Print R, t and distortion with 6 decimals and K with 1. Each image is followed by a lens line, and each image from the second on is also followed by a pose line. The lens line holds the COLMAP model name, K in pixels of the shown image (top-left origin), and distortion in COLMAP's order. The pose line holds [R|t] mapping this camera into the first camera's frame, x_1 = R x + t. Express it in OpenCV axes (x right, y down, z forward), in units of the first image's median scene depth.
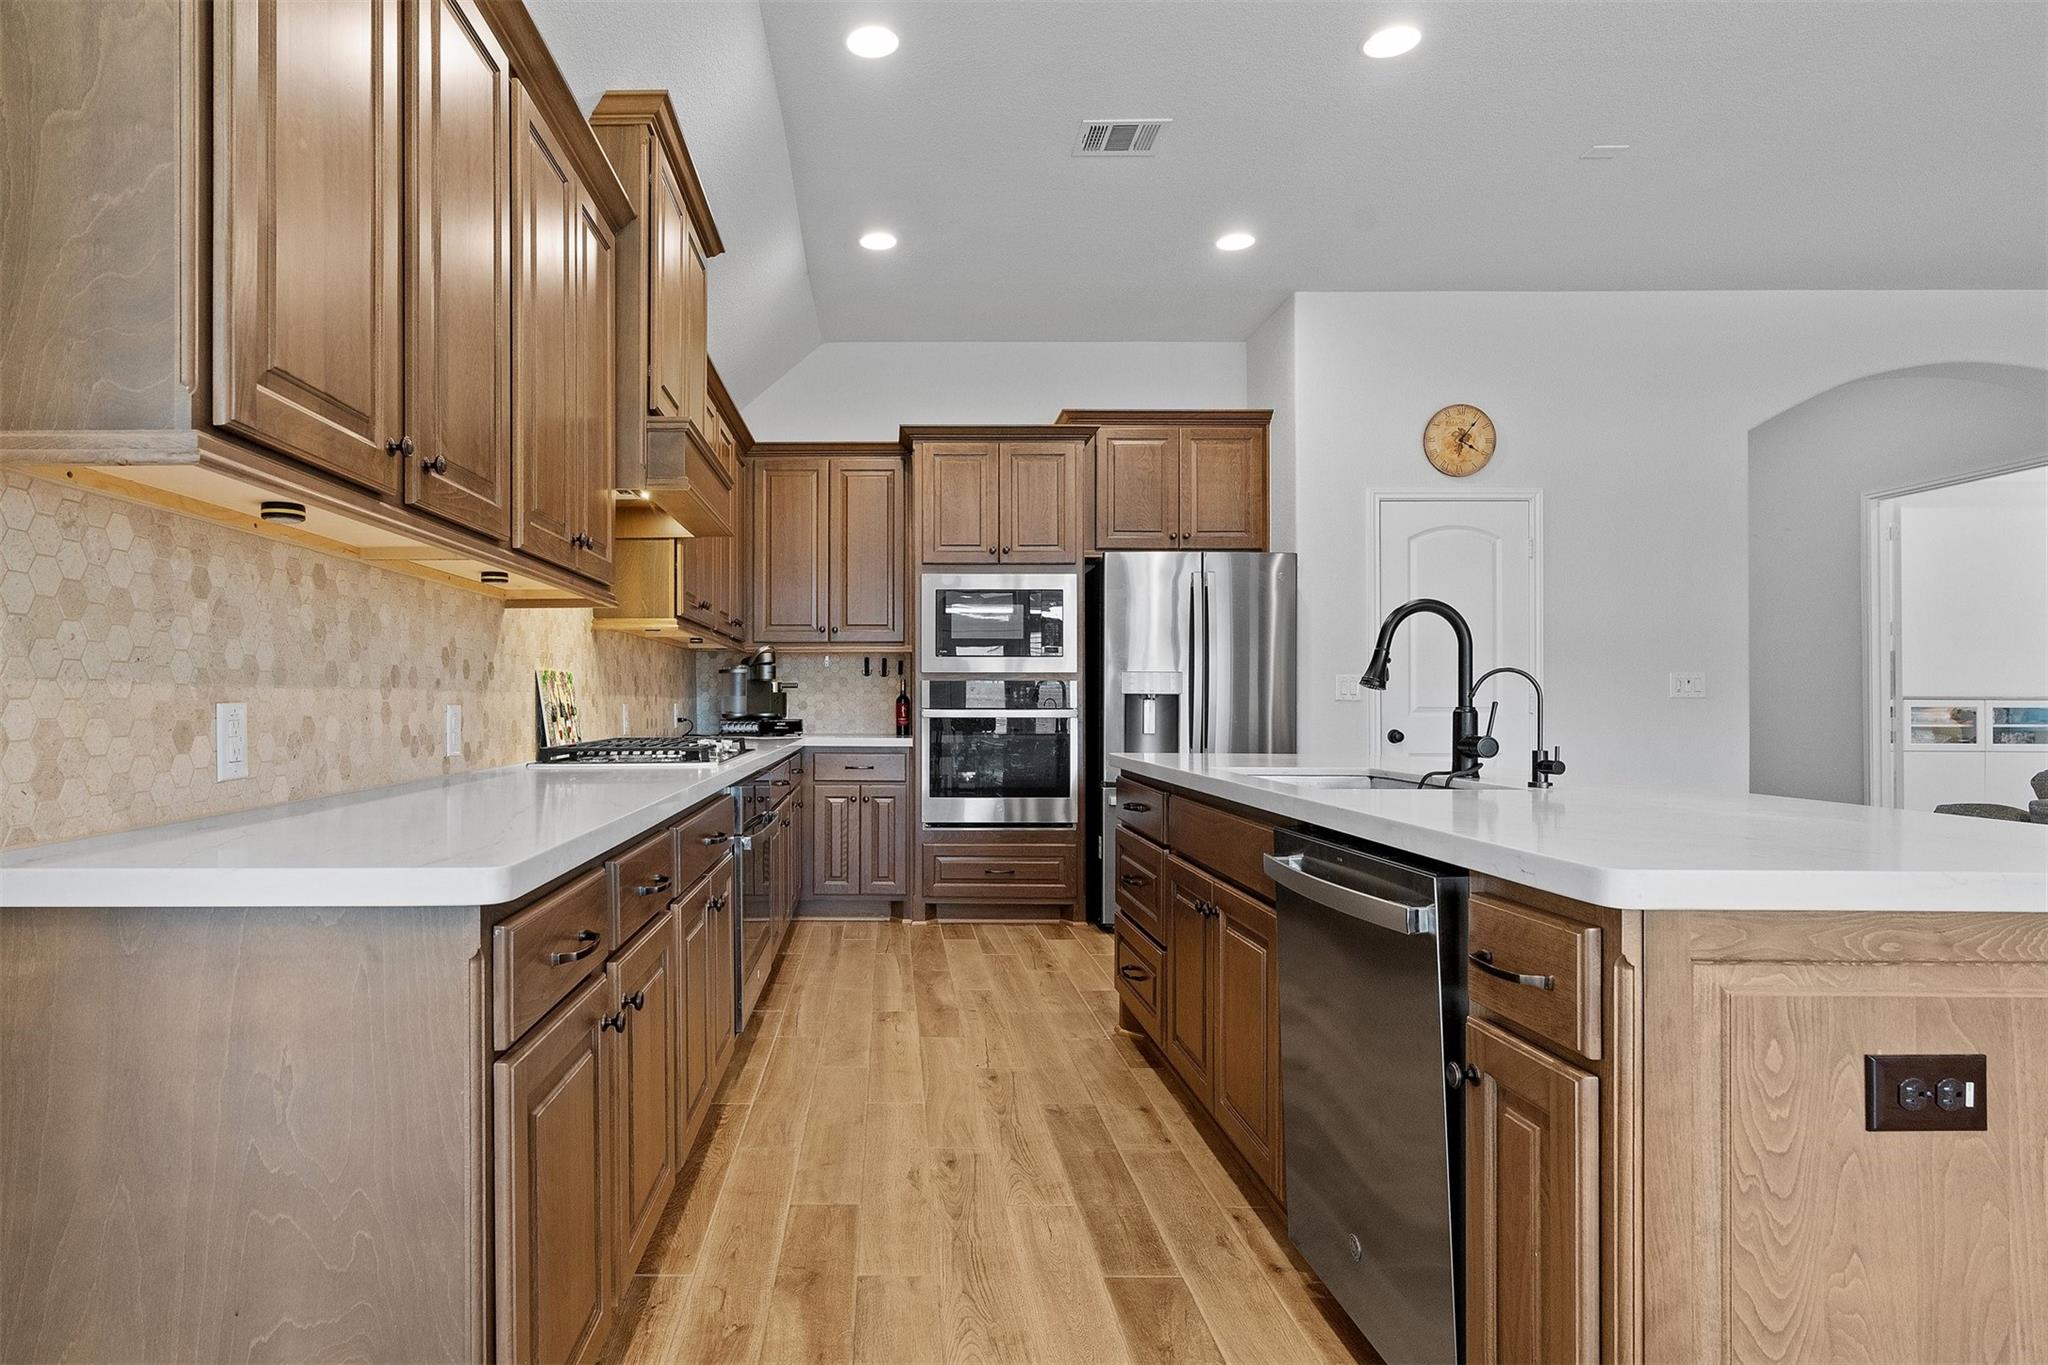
lens RADIAL K [[1119.7, 0, 874.2], [0, 1119.7, 694.3], [0, 0, 1]] dist [-0.002695, 0.001725]
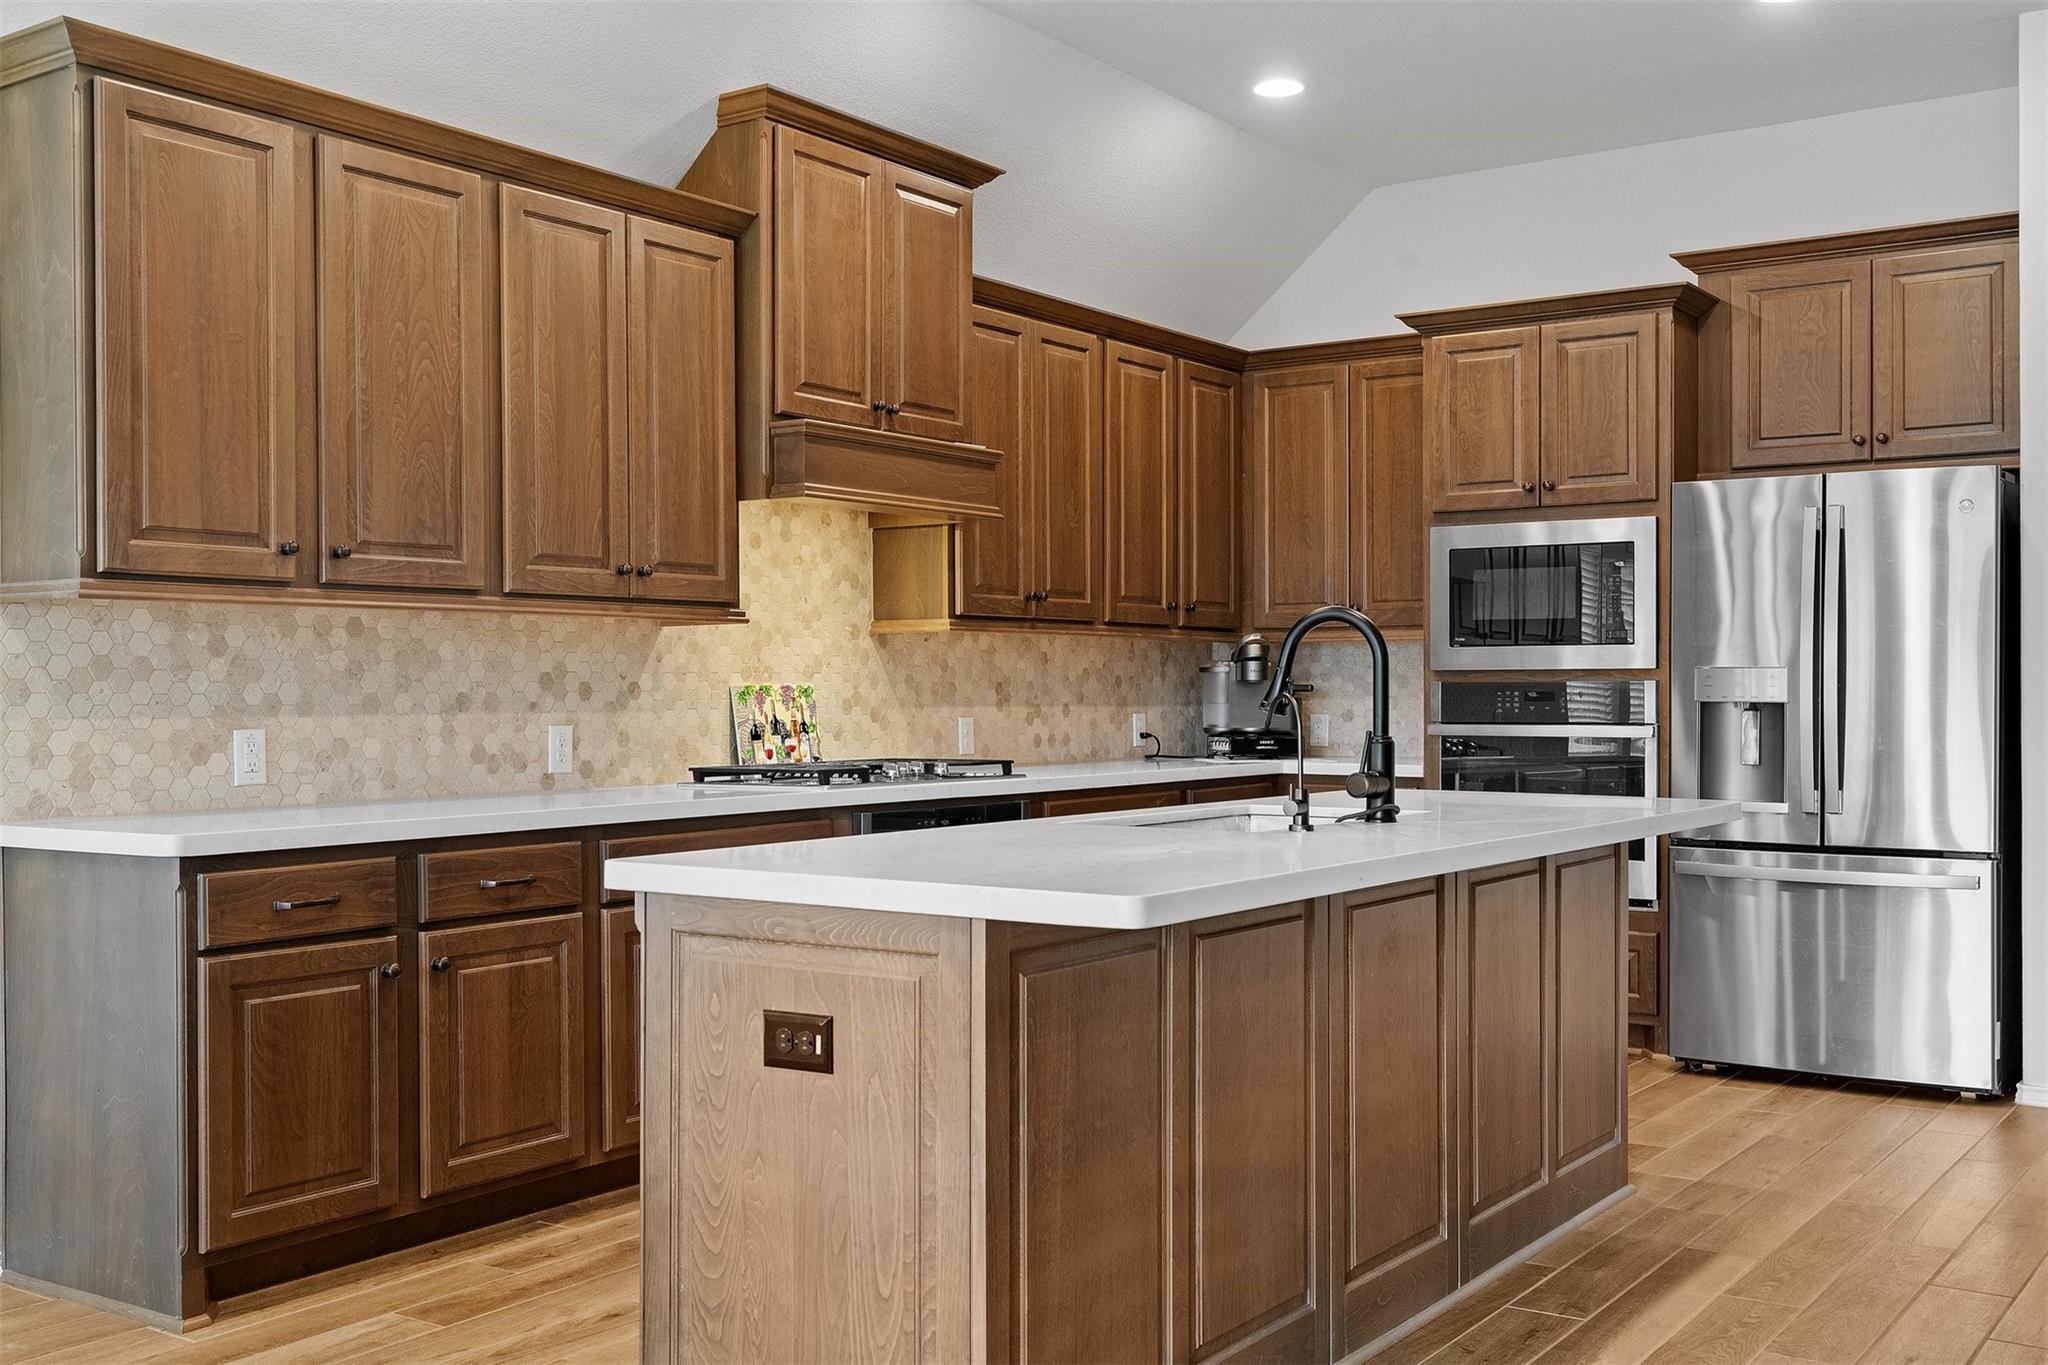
lens RADIAL K [[2035.0, 0, 1021.3], [0, 2035.0, 687.3], [0, 0, 1]] dist [0.008459, -0.007290]
pose [[0.827264, -0.005018, -0.561791, 0.678052], [0.008063, 0.999963, 0.002942, -0.018395], [0.561756, -0.006963, 0.827274, -0.227235]]
